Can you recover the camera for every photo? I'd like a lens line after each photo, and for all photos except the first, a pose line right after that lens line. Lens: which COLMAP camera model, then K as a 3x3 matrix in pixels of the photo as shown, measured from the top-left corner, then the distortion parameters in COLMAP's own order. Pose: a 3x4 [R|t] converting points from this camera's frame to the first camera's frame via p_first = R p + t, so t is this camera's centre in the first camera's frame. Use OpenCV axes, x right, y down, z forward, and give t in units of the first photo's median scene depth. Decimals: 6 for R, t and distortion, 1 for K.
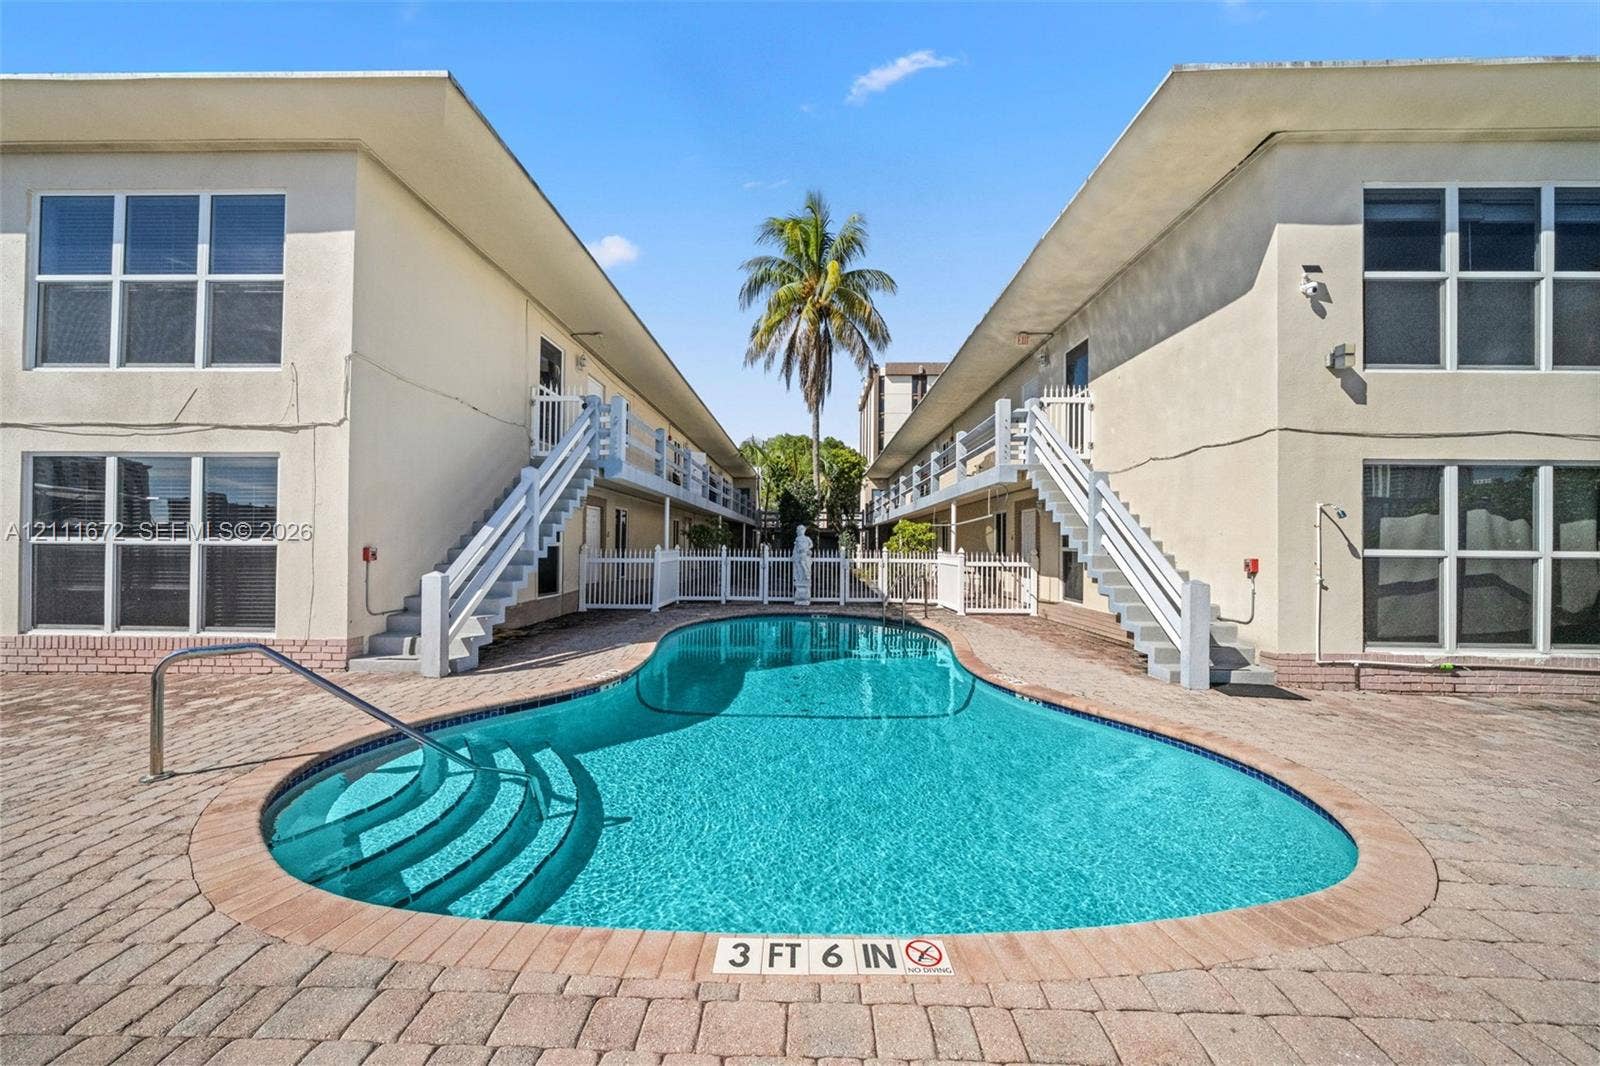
lens RADIAL K [[538.8, 0, 802.1], [0, 538.8, 538.4], [0, 0, 1]] dist [-0.002218, -0.000193]
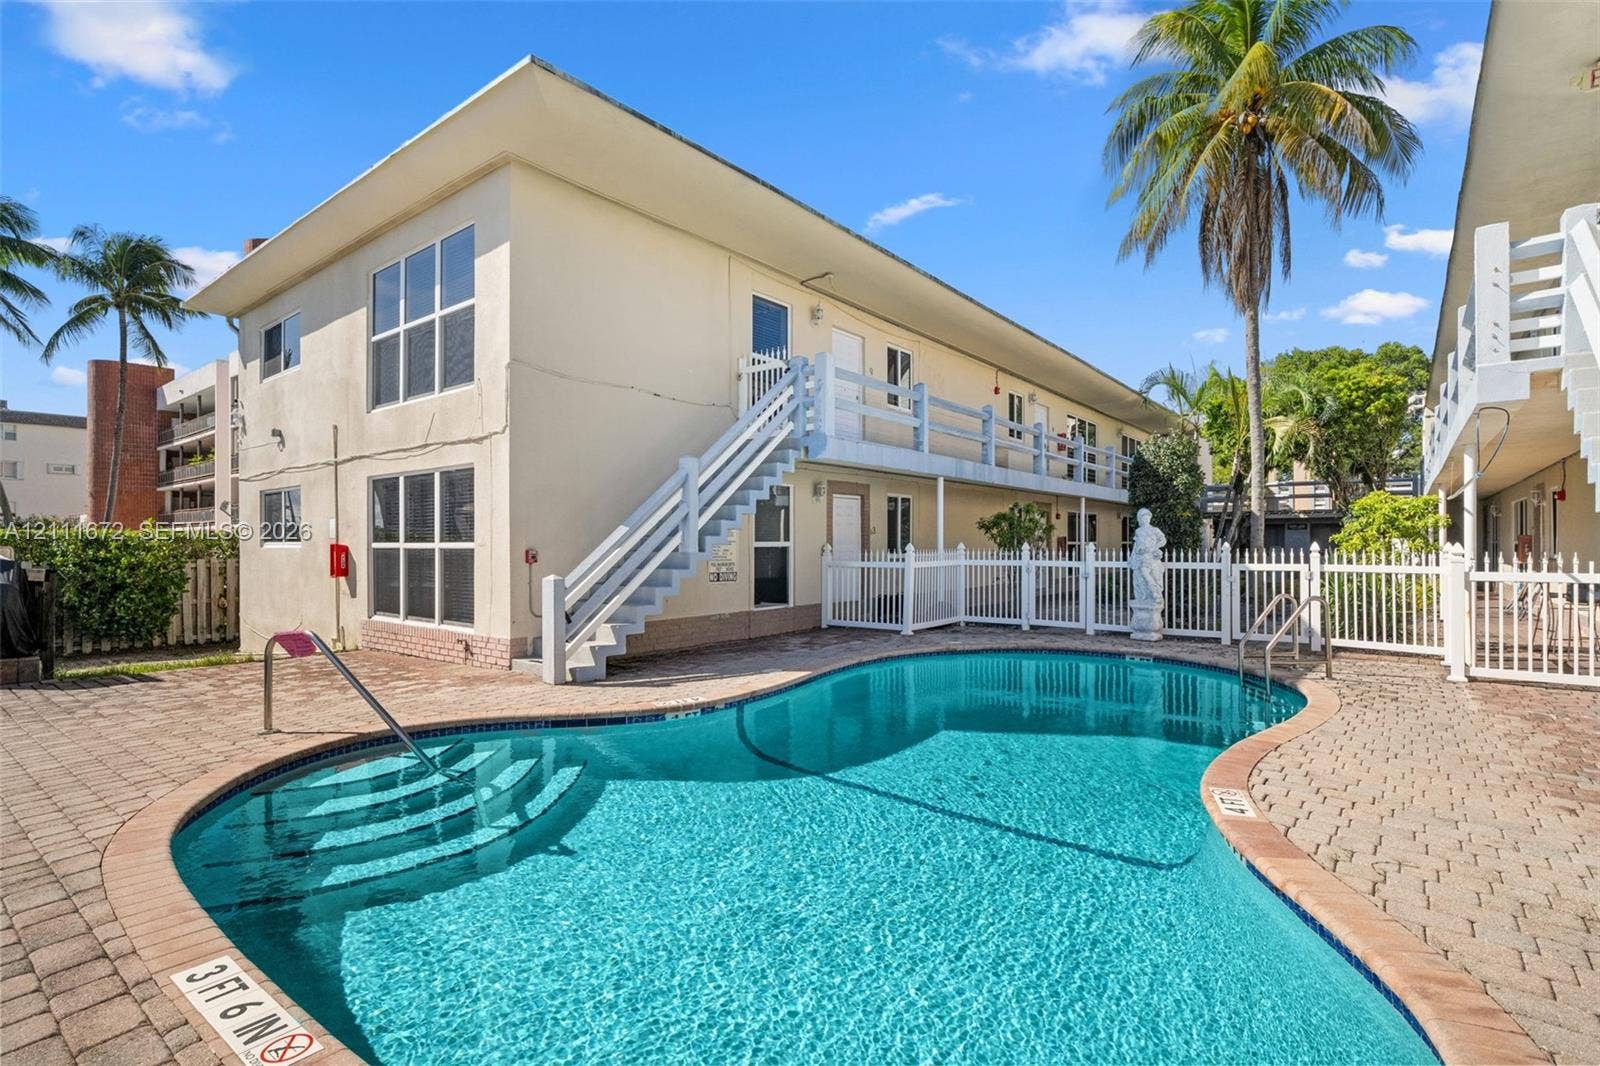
lens RADIAL K [[764.3, 0, 805.5], [0, 764.3, 537.3], [0, 0, 1]] dist [0.002331, -0.000240]
pose [[0.795070, -0.015327, -0.606324, 0.436409], [0.018413, 0.999830, -0.001129, 0.003889], [0.606238, -0.010267, 0.795217, 0.156651]]
